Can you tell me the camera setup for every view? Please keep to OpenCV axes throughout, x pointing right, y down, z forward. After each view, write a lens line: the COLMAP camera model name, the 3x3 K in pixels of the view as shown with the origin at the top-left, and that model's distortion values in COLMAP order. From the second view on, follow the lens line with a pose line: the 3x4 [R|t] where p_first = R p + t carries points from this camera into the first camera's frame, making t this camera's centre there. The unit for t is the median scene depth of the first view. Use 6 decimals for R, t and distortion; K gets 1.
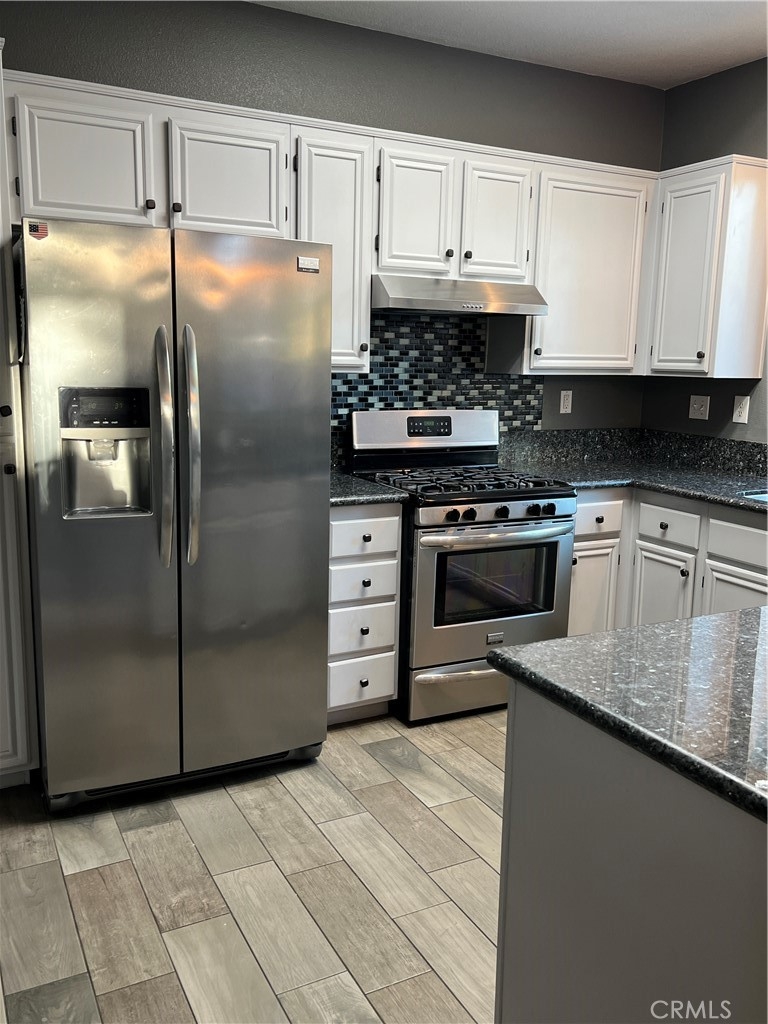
lens RADIAL K [[853.3, 0, 374.0], [0, 853.3, 521.4], [0, 0, 1]] dist [0.056948, -0.097123]
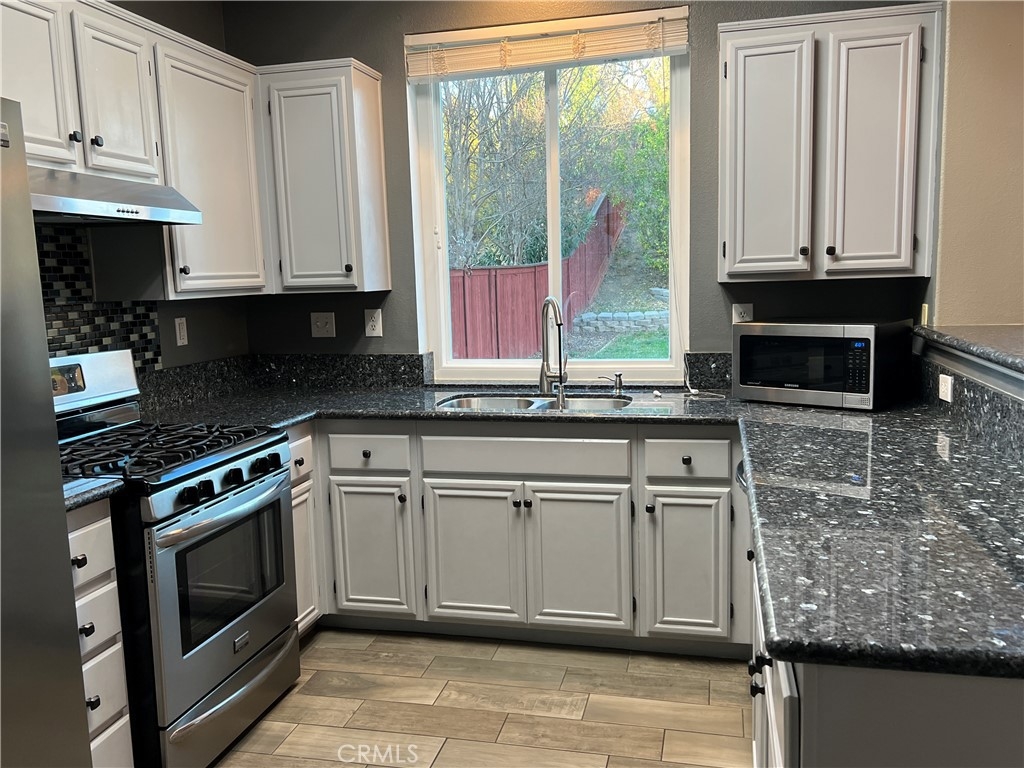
lens RADIAL K [[853.3, 0, 517.7], [0, 853.3, 403.8], [0, 0, 1]] dist [0.056948, -0.097123]
pose [[0.640528, -0.154441, 0.752244, -0.245167], [0.187399, 0.981389, 0.041917, -0.057527], [-0.744718, 0.114121, 0.657550, 0.287628]]
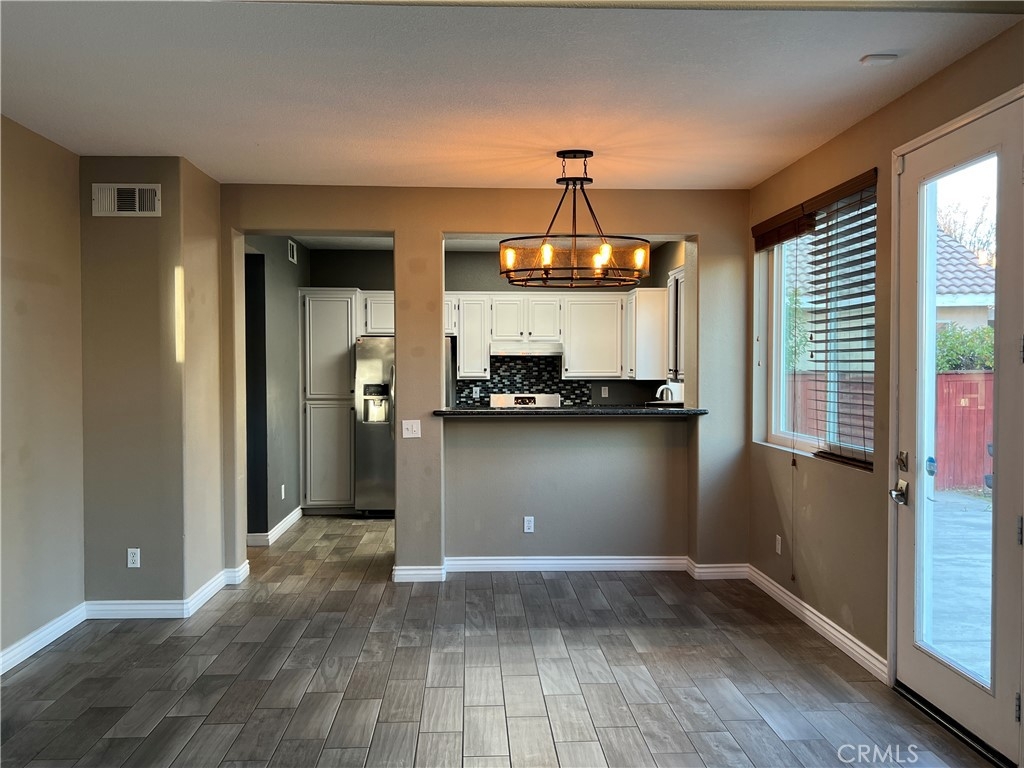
lens RADIAL K [[853.3, 0, 512.5], [0, 853.3, 384.1], [0, 0, 1]] dist [0.056948, -0.097123]
pose [[0.917432, -0.011201, -0.397736, 1.082976], [-0.058332, 0.985017, -0.162291, 0.256824], [0.393594, 0.172091, 0.903033, -1.307088]]
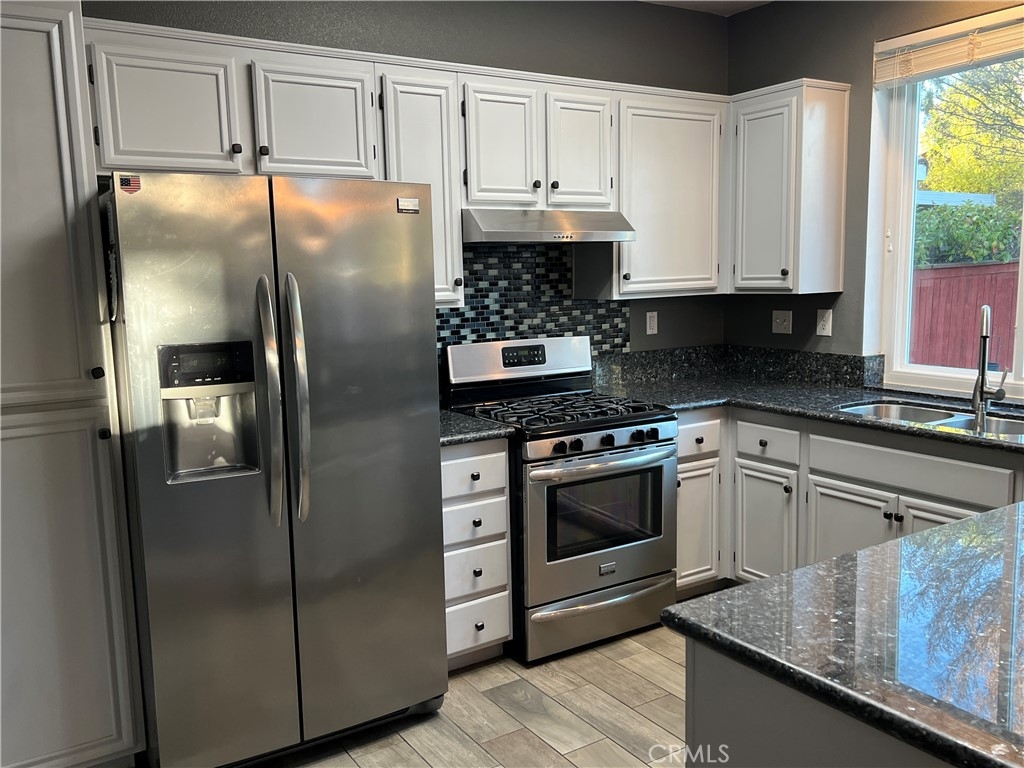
lens RADIAL K [[853.3, 0, 497.9], [0, 853.3, 404.3], [0, 0, 1]] dist [0.056948, -0.097123]
pose [[0.995292, -0.057873, 0.077743, -0.049305], [0.060707, 0.997556, -0.034594, -0.025249], [-0.075551, 0.039150, 0.996373, 0.020816]]
